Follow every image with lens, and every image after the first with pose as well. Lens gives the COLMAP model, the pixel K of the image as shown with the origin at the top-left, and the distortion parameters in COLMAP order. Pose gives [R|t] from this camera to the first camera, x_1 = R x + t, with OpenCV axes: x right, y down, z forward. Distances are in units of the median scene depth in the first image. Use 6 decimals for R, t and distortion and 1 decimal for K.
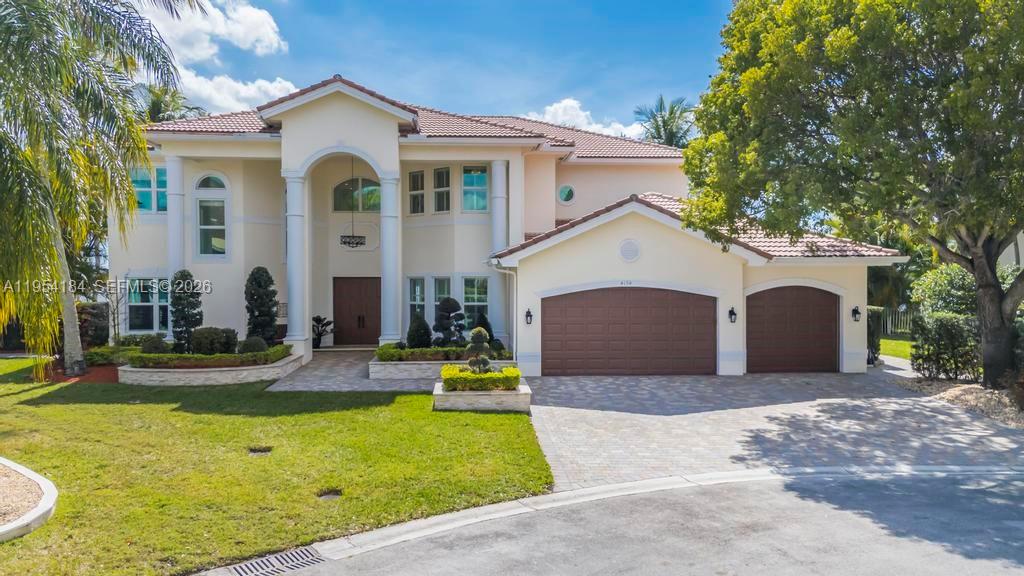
lens RADIAL K [[789.7, 0, 510.9], [0, 789.7, 289.1], [0, 0, 1]] dist [0.088329, -0.000821]
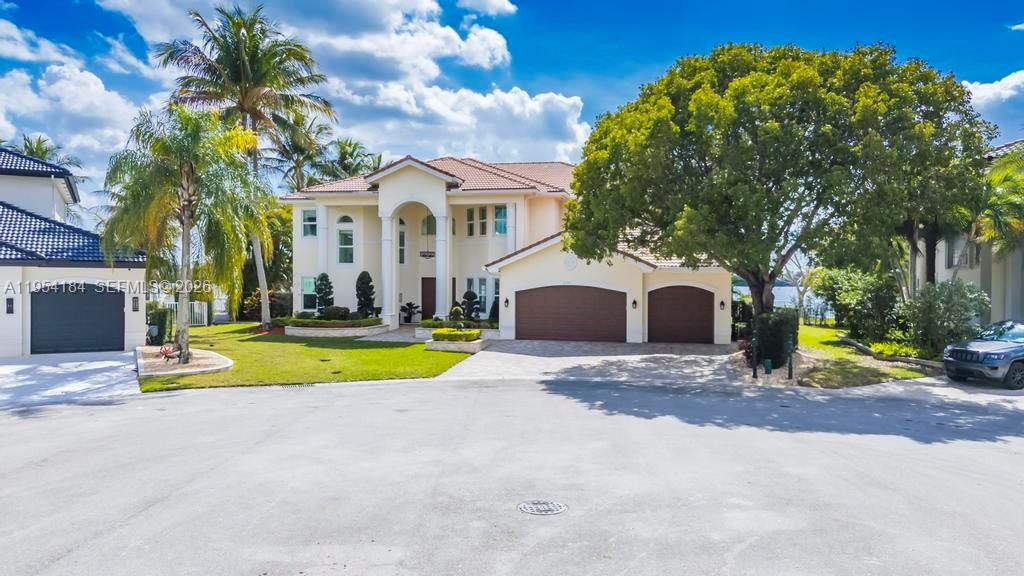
lens RADIAL K [[789.7, 0, 513.0], [0, 789.7, 286.6], [0, 0, 1]] dist [0.088329, -0.000821]
pose [[0.962247, 0.011364, -0.271941, 0.434436], [-0.012811, 0.999912, -0.003545, 0.006738], [0.271877, 0.006895, 0.962307, -0.513219]]
